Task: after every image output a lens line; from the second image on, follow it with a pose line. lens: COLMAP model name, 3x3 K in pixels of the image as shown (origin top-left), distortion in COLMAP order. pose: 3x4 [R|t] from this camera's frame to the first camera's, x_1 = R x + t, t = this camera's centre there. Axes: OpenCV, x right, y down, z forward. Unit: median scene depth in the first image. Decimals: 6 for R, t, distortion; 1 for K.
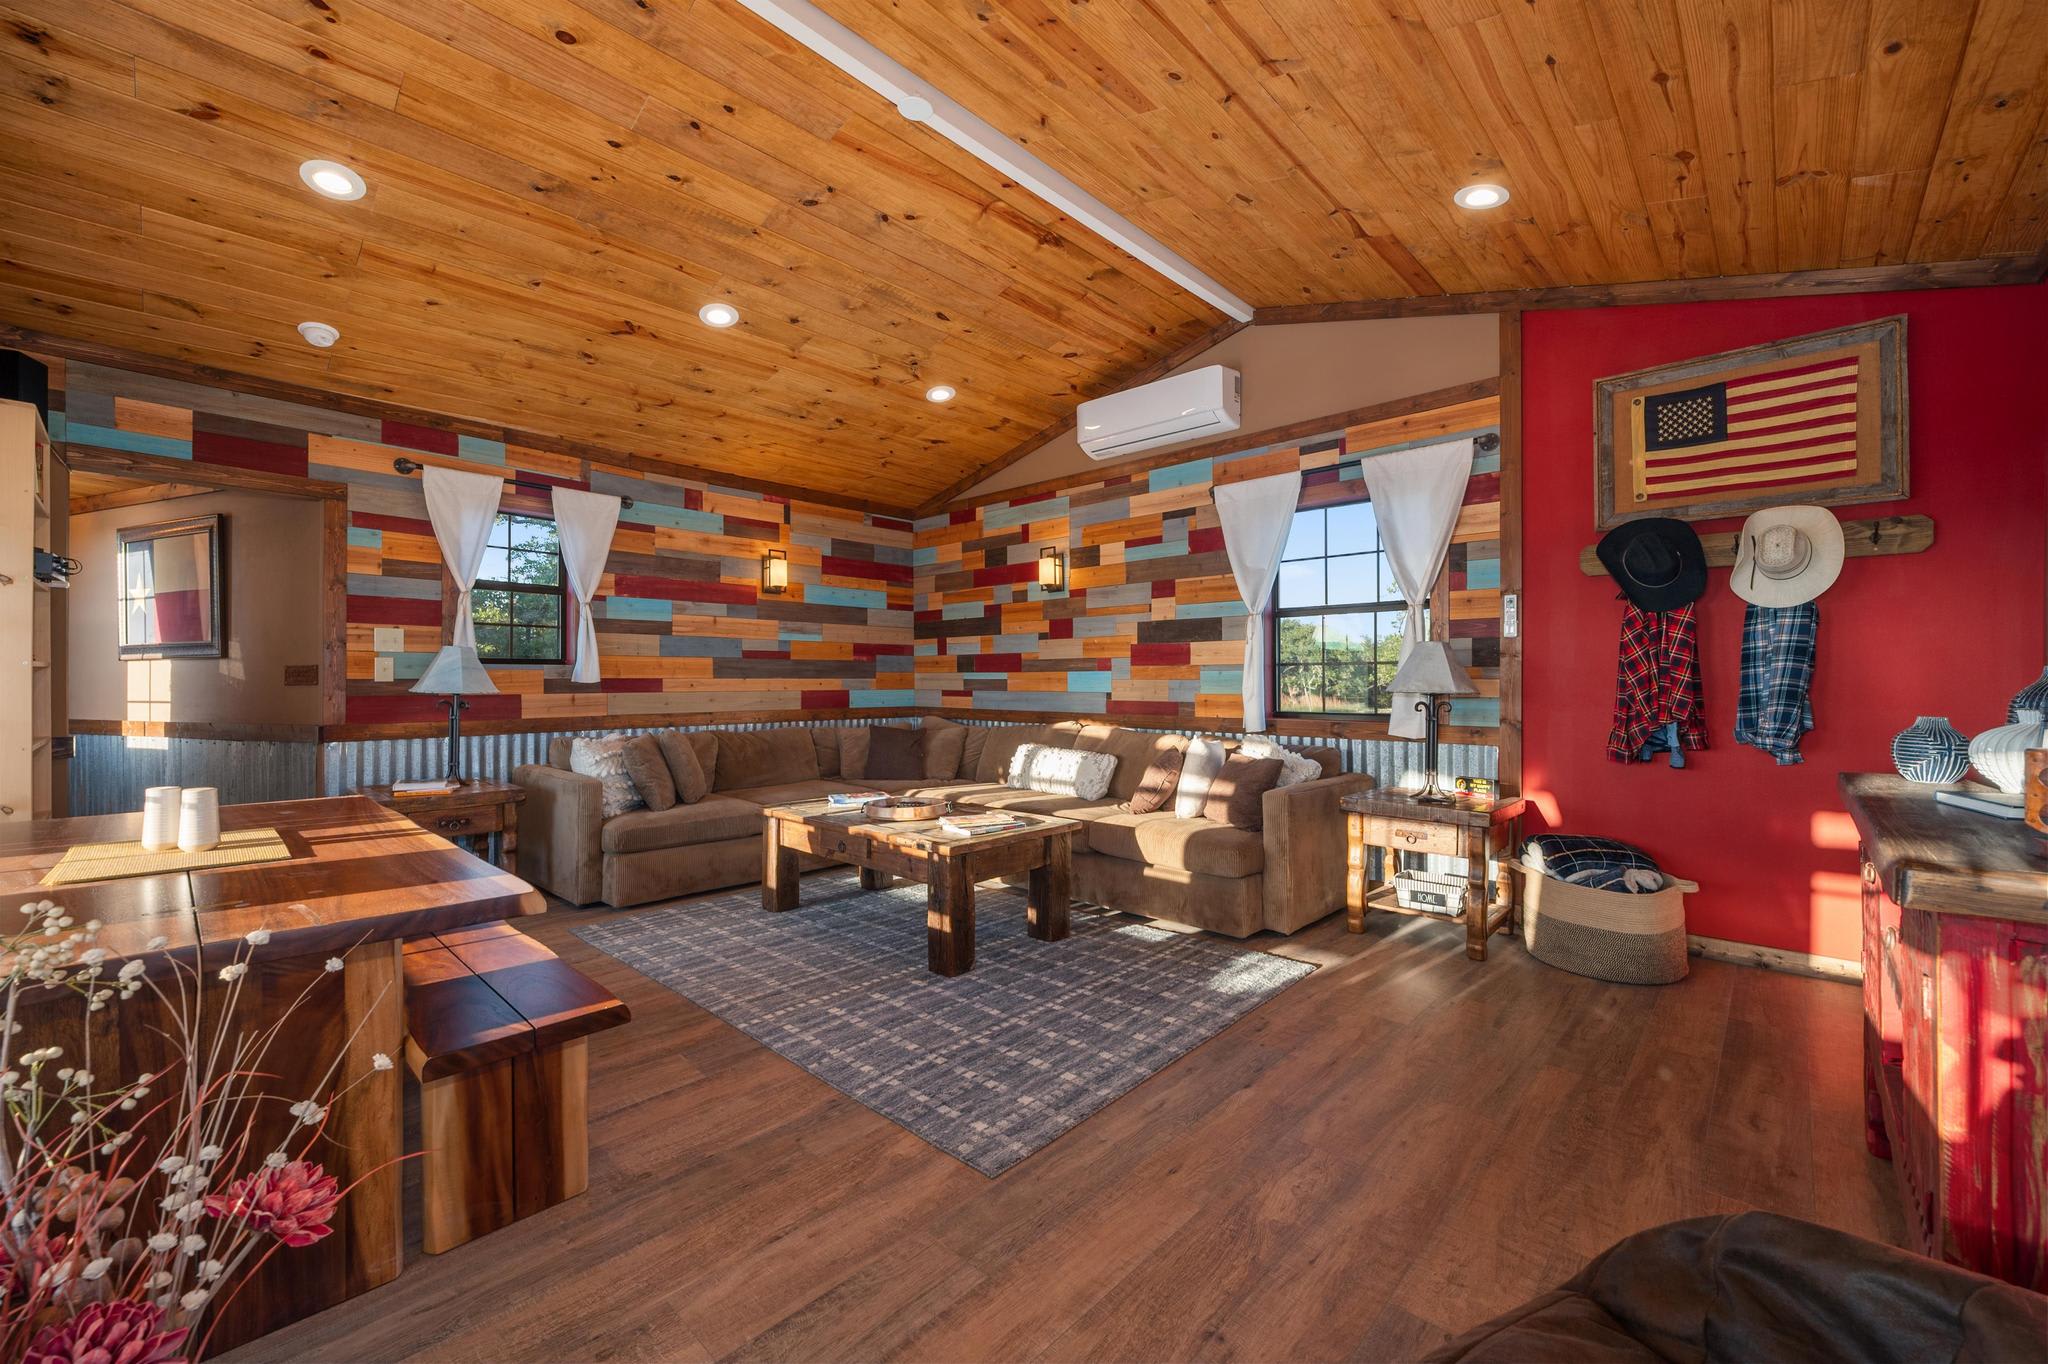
lens RADIAL K [[811.2, 0, 1028.4], [0, 811.2, 682.3], [0, 0, 1]] dist [-0.002438, 0.000373]
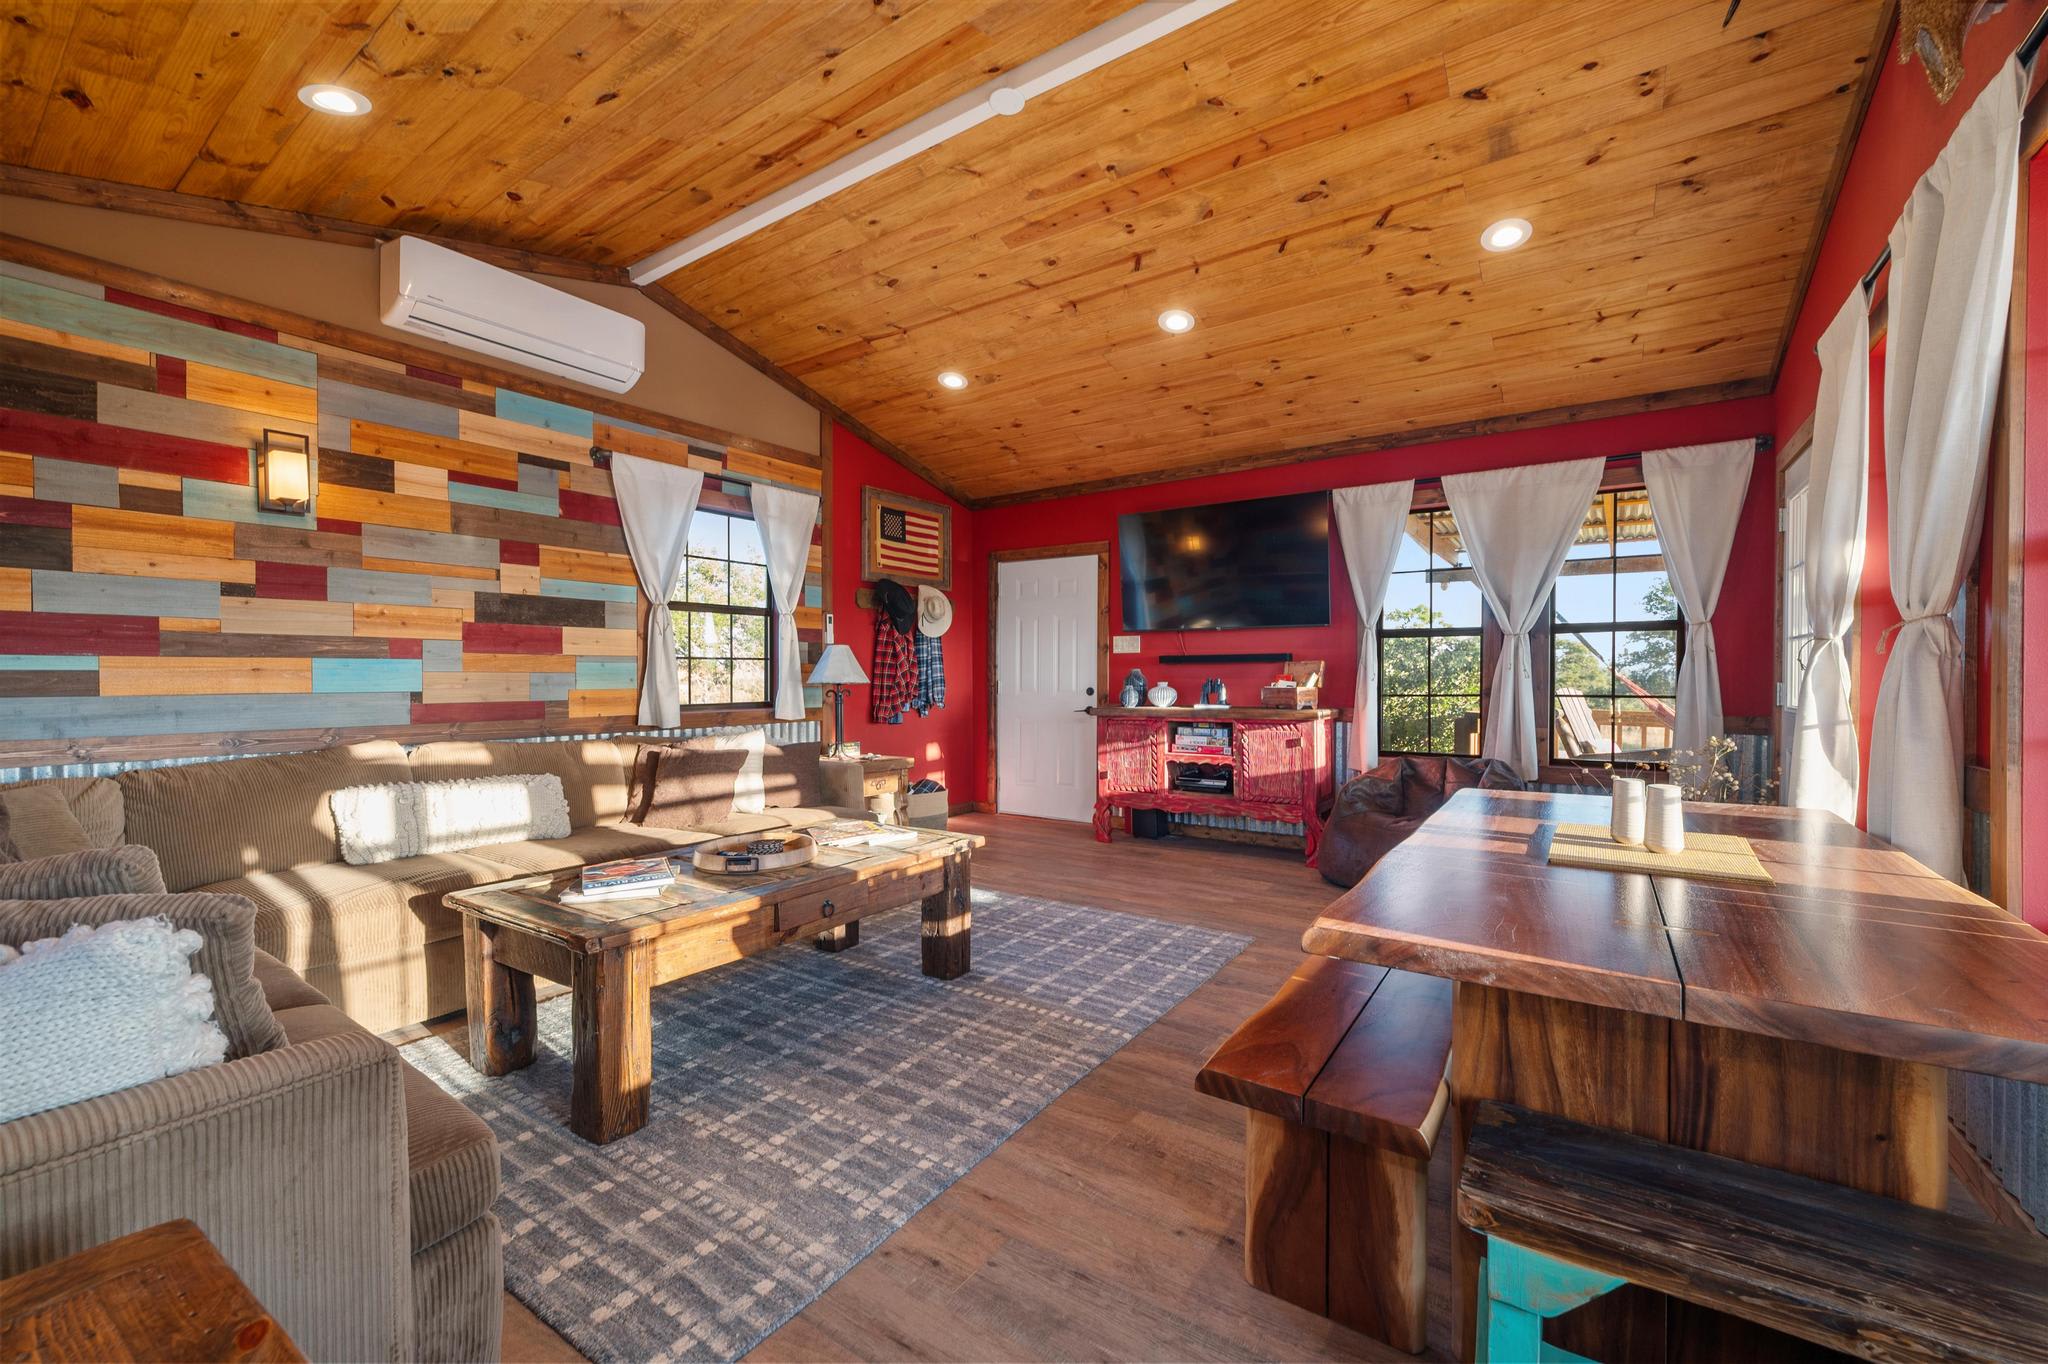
lens RADIAL K [[811.2, 0, 1021.7], [0, 811.2, 681.5], [0, 0, 1]] dist [-0.002438, 0.000373]
pose [[-0.132691, -0.008038, 0.991125, -0.866291], [0.003083, 0.999959, 0.008522, 0.000191], [-0.991153, 0.004186, -0.132661, 0.848355]]
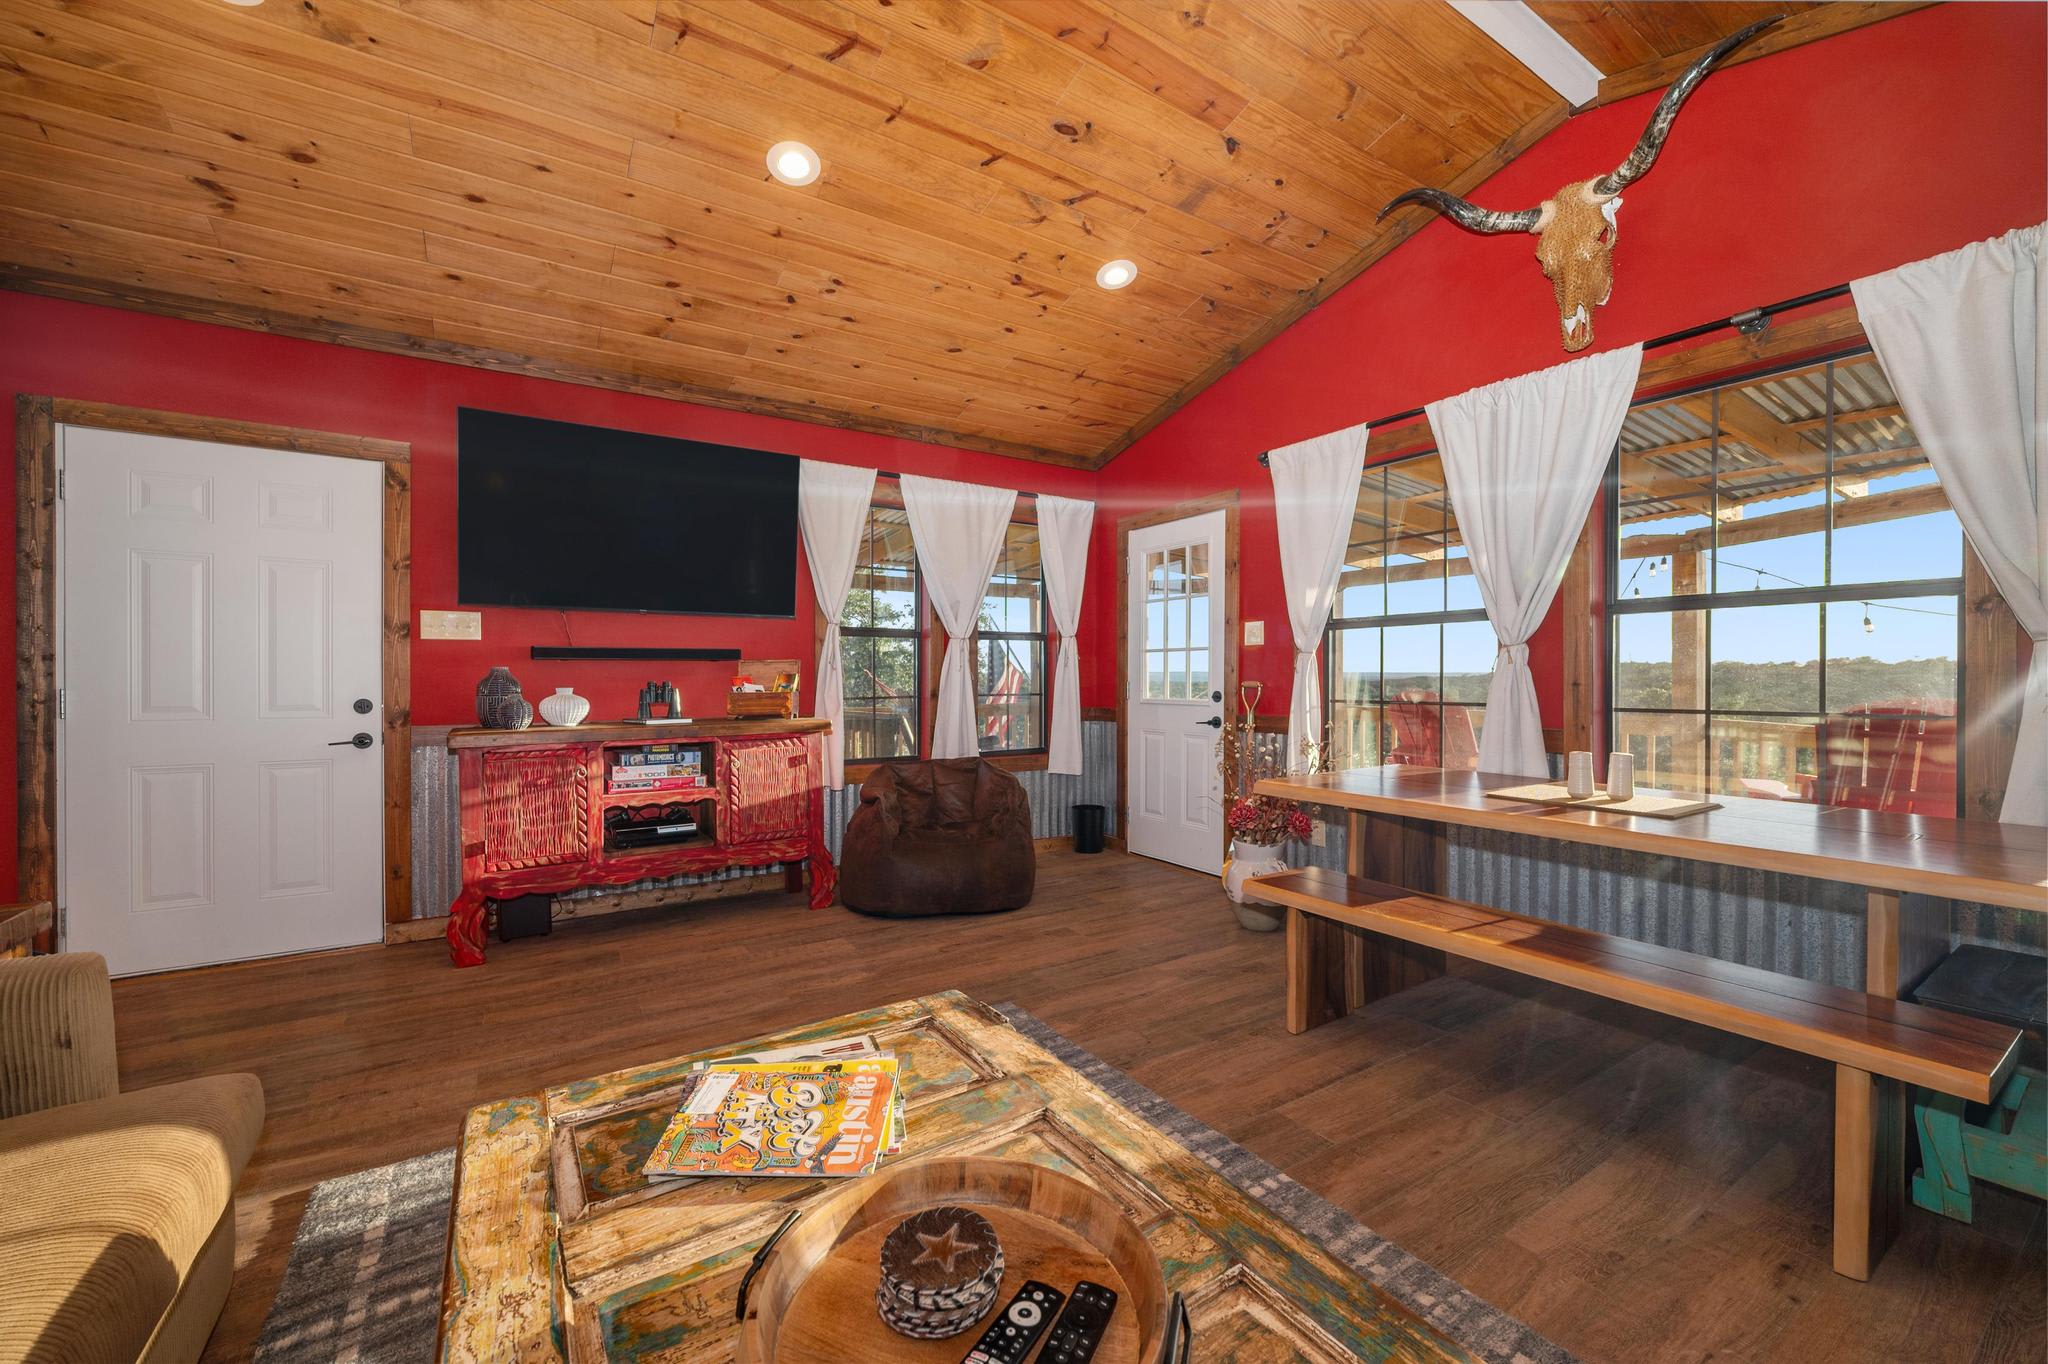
lens RADIAL K [[811.2, 0, 1009.6], [0, 811.2, 679.4], [0, 0, 1]] dist [-0.002438, 0.000373]
pose [[-0.964533, -0.000062, 0.263961, -0.210577], [0.001468, 0.999983, 0.005599, 0.000895], [-0.263957, 0.005788, -0.964517, 1.166603]]
